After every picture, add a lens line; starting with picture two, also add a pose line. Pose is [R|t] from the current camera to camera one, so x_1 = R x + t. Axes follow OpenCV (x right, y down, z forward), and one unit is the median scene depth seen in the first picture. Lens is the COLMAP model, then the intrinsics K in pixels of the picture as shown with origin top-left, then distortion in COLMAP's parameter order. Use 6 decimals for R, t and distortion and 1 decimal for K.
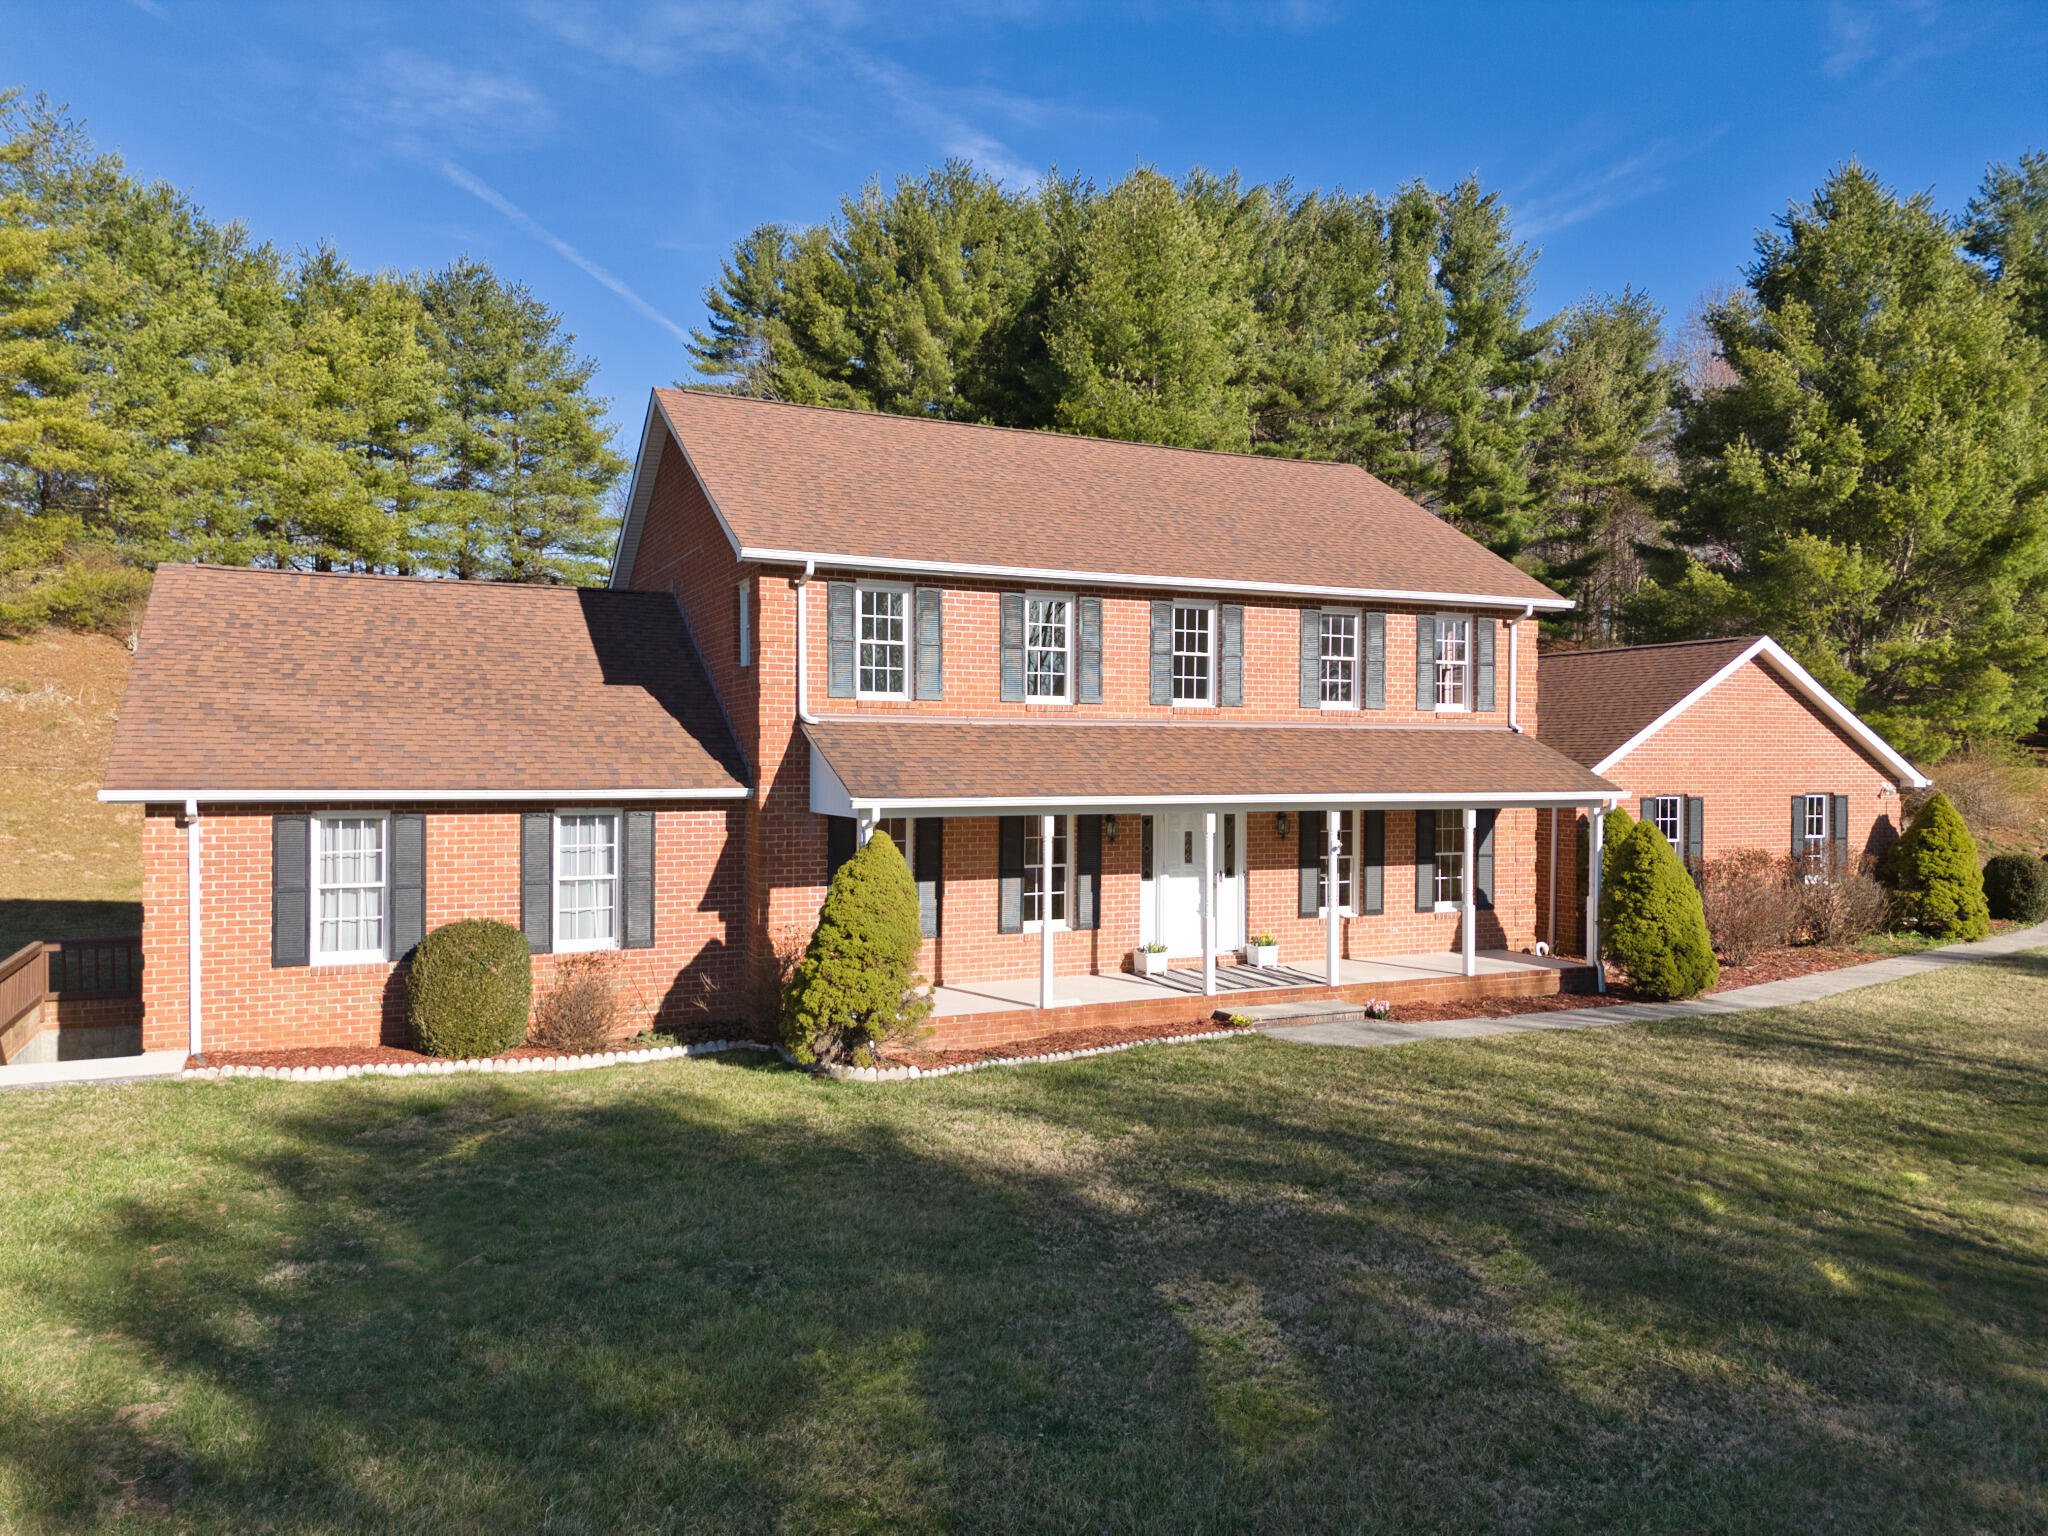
lens RADIAL K [[1439.9, 0, 1034.9], [0, 1439.9, 756.3], [0, 0, 1]] dist [0.064630, -0.059138]
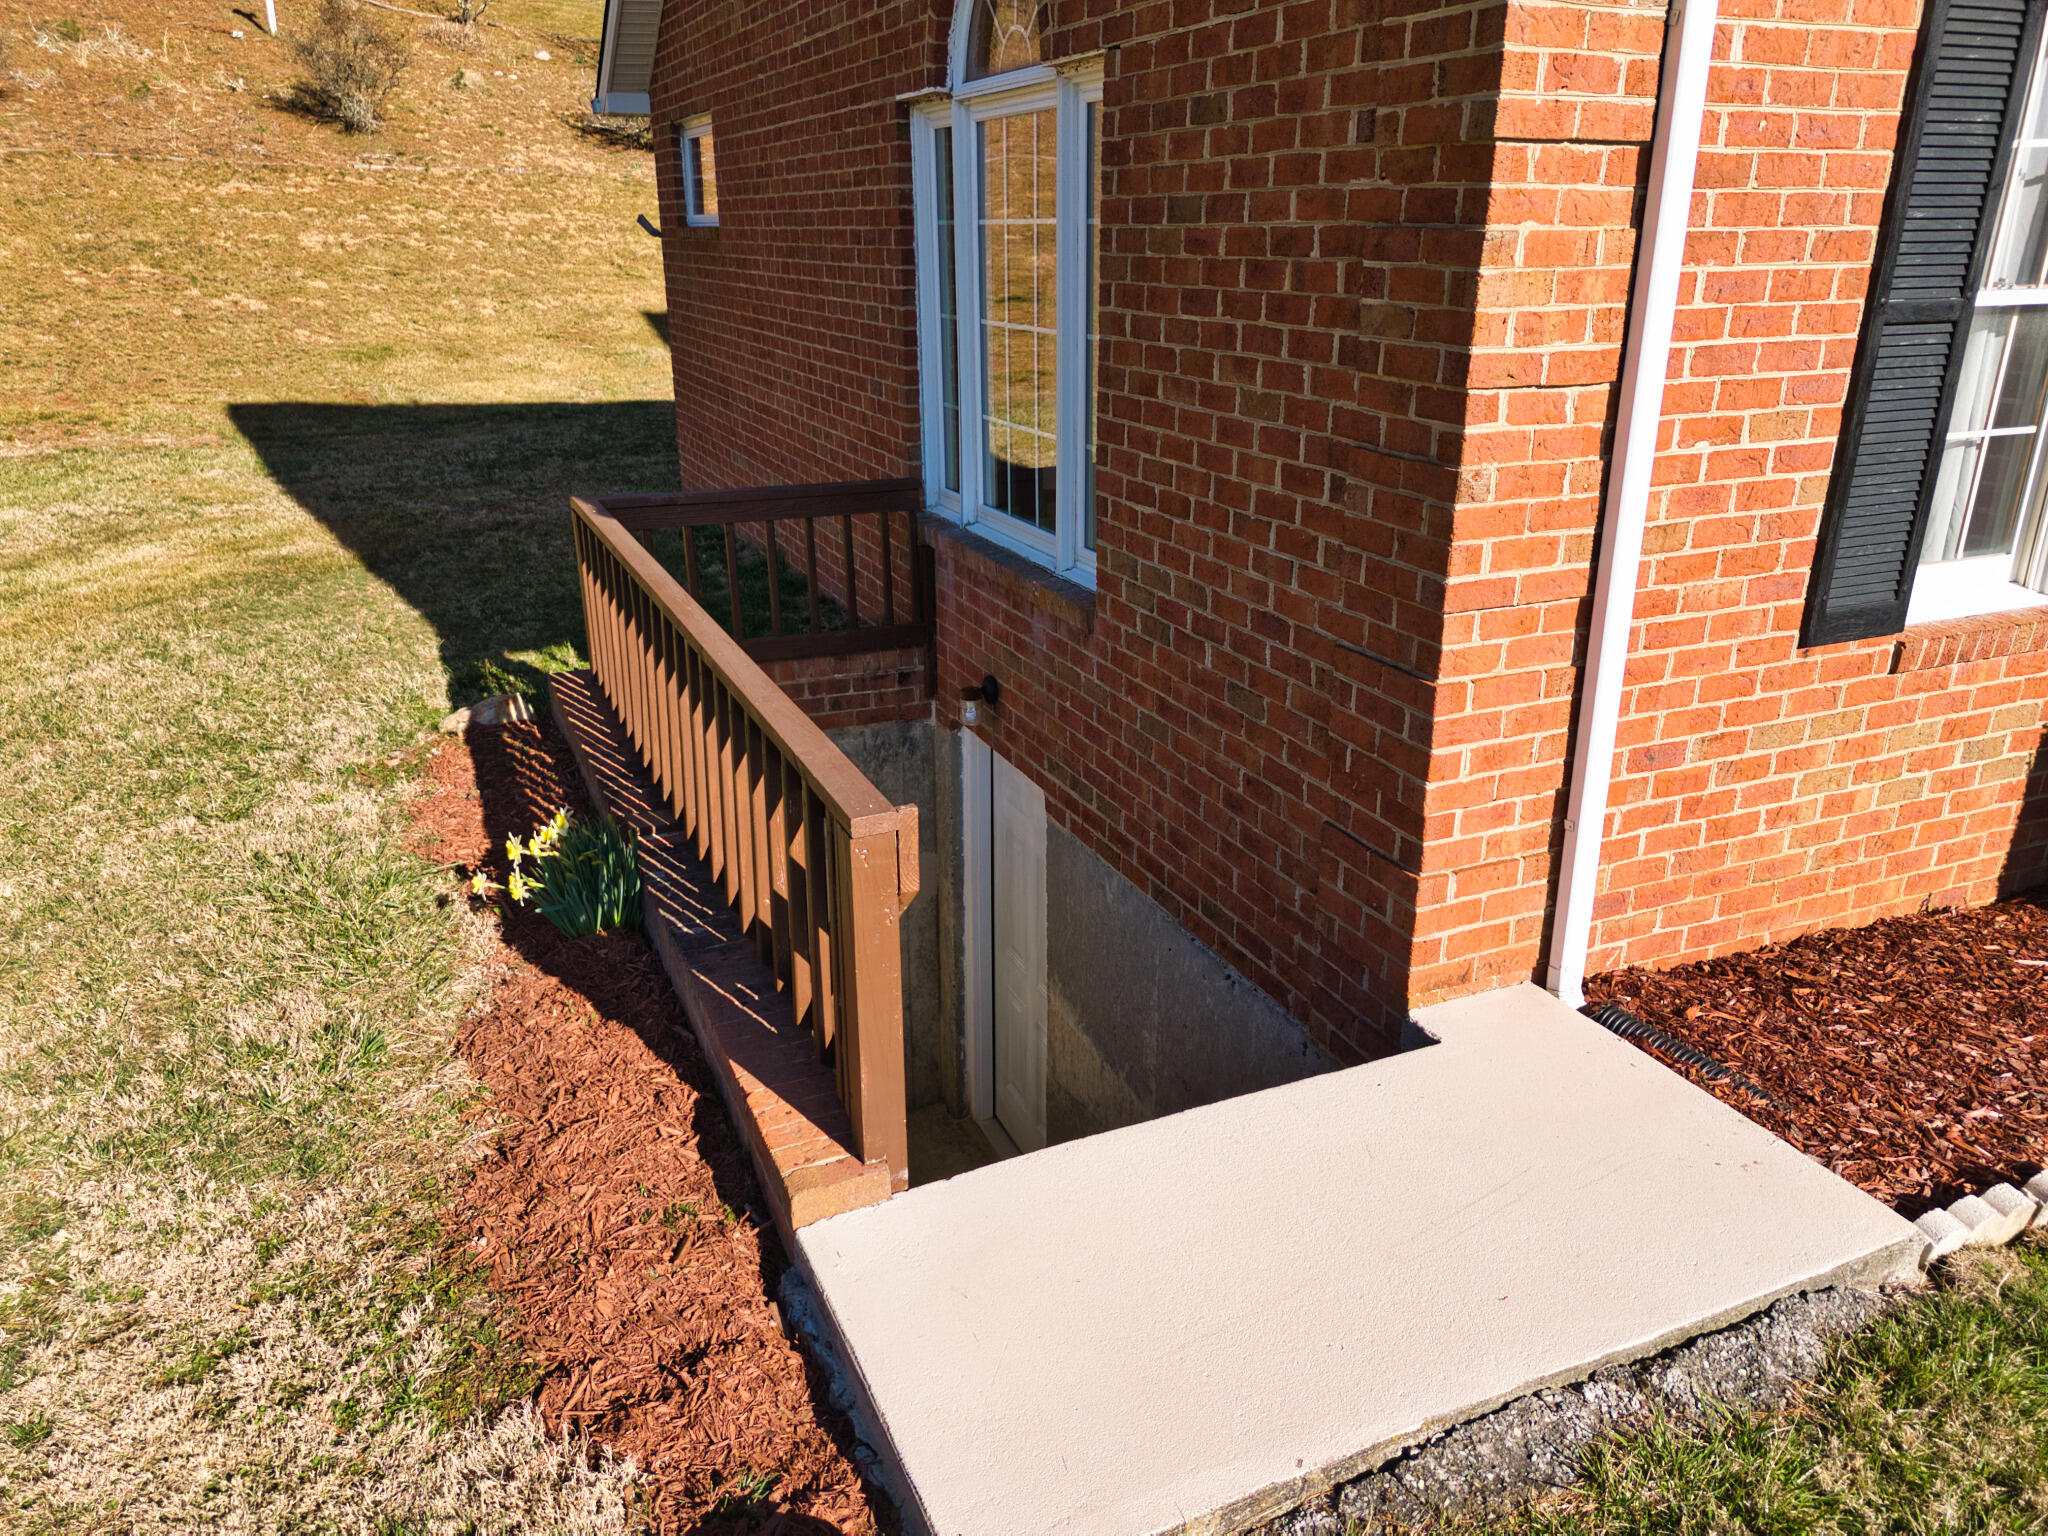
lens RADIAL K [[1442.2, 0, 1029.2], [0, 1442.2, 755.9], [0, 0, 1]] dist [0.053328, -0.030651]
pose [[0.999646, 0.005412, -0.026047, -0.500097], [0.003755, 0.940586, 0.339535, 0.061183], [0.026337, -0.339513, 0.940233, 0.591788]]
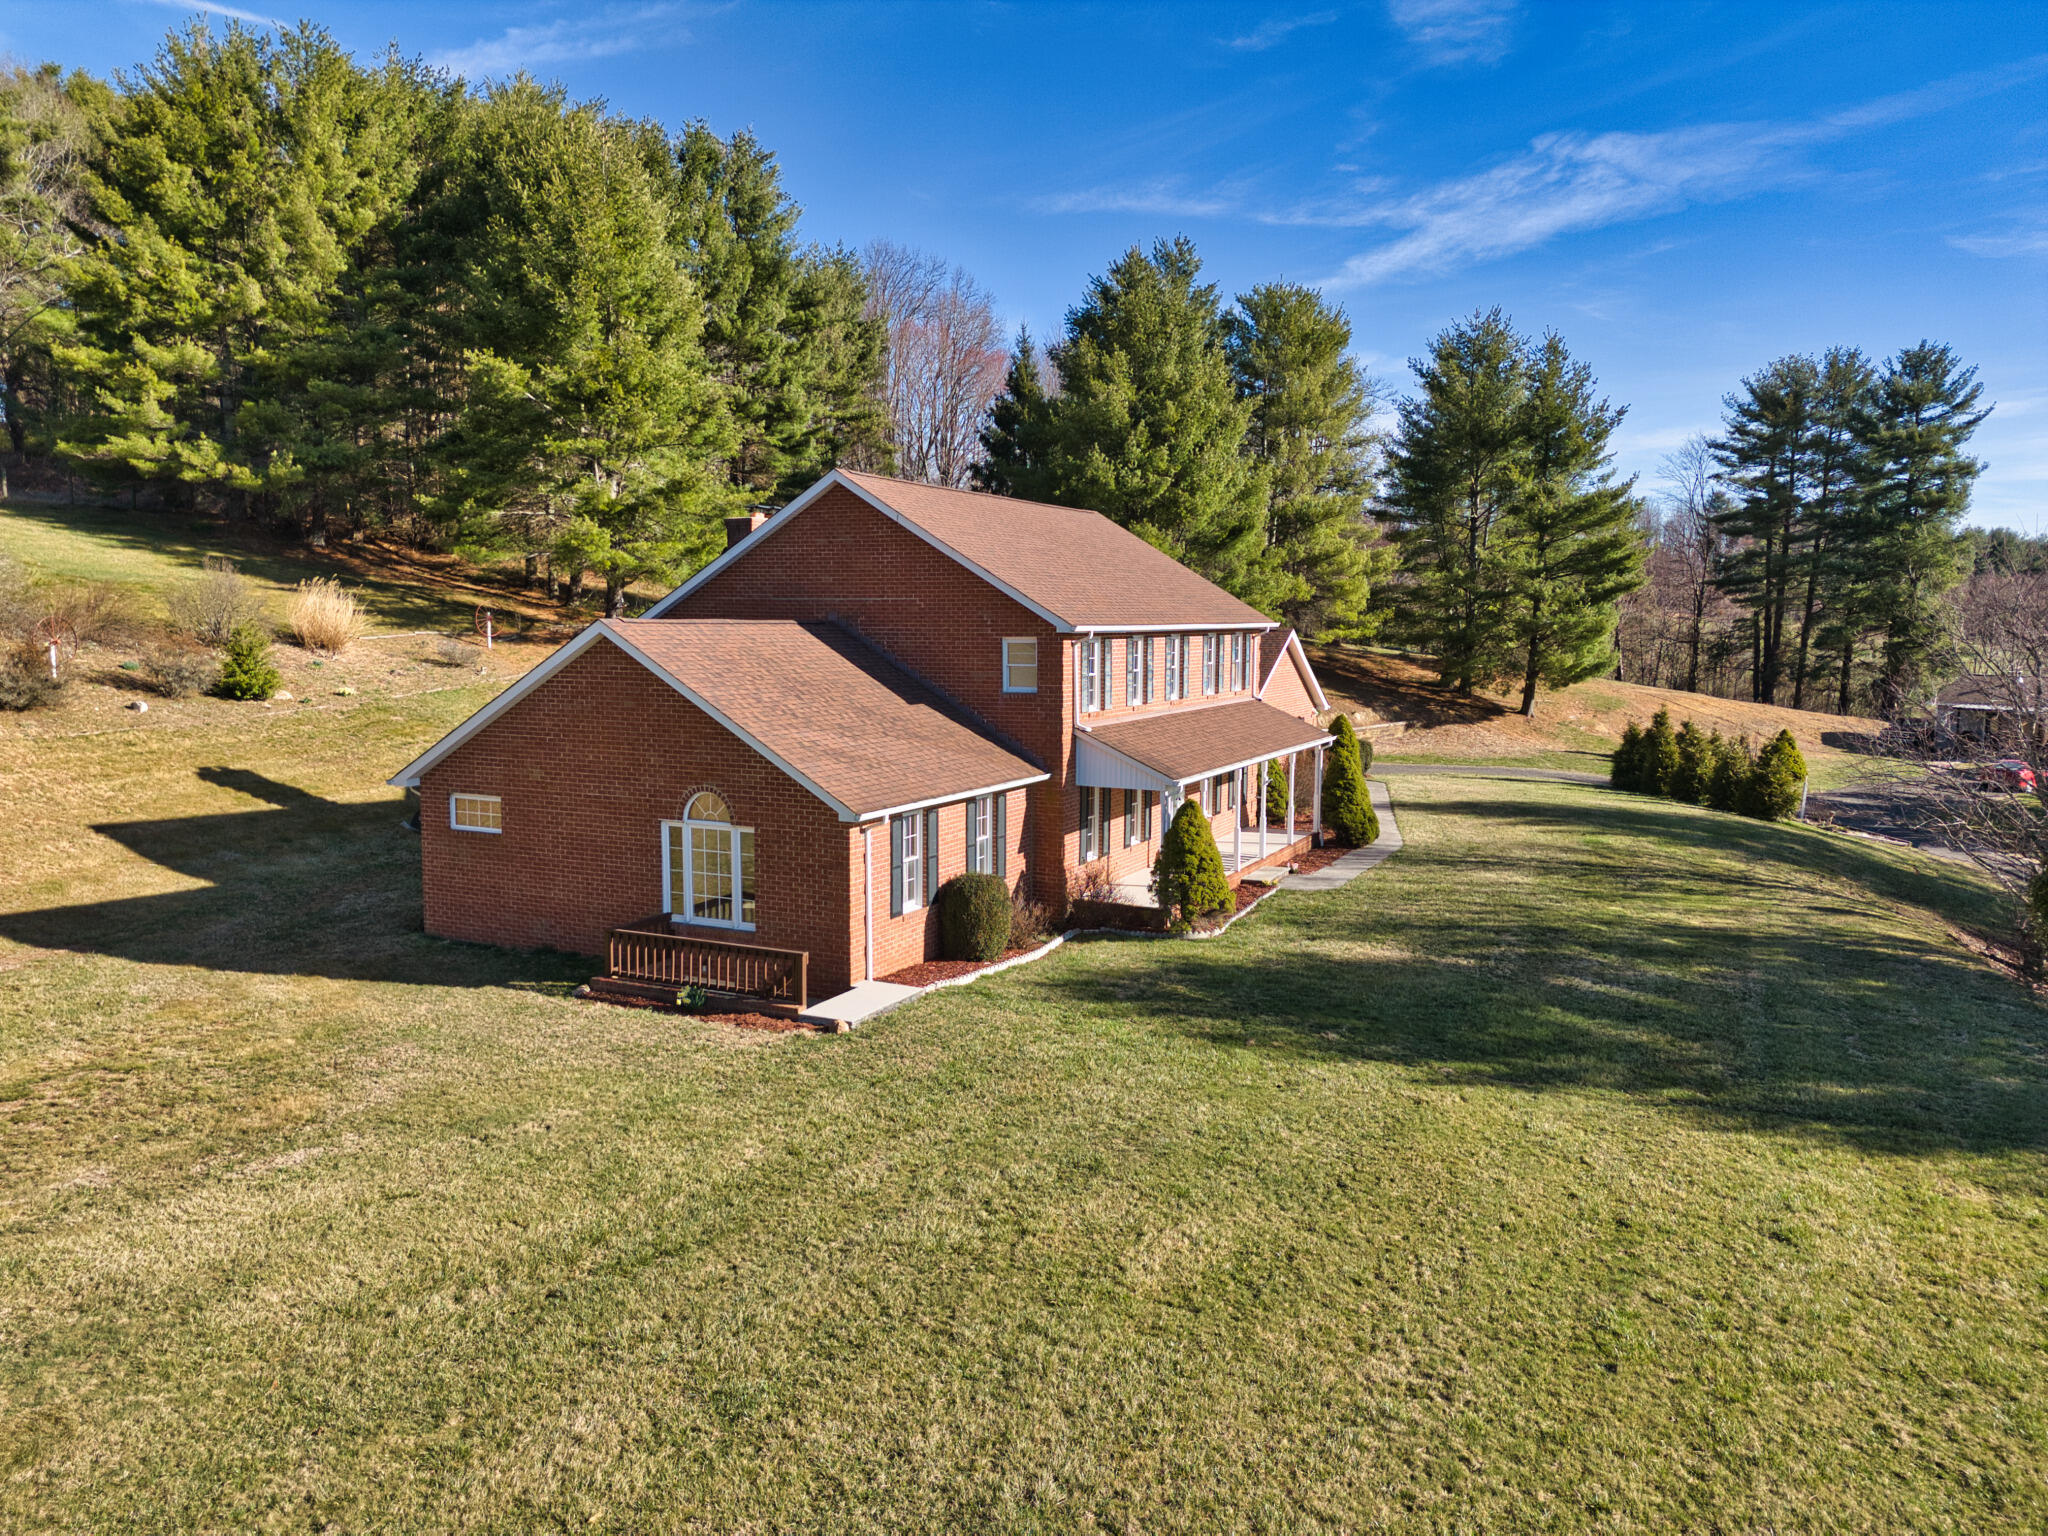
lens RADIAL K [[1428.0, 0, 1022.5], [0, 1428.0, 765.0], [0, 0, 1]] dist [0.064632, -0.052882]
pose [[0.788747, -0.065324, 0.611237, -1.016727], [-0.001298, 0.994158, 0.107923, -0.134985], [-0.614716, -0.085918, 0.784055, -0.178835]]
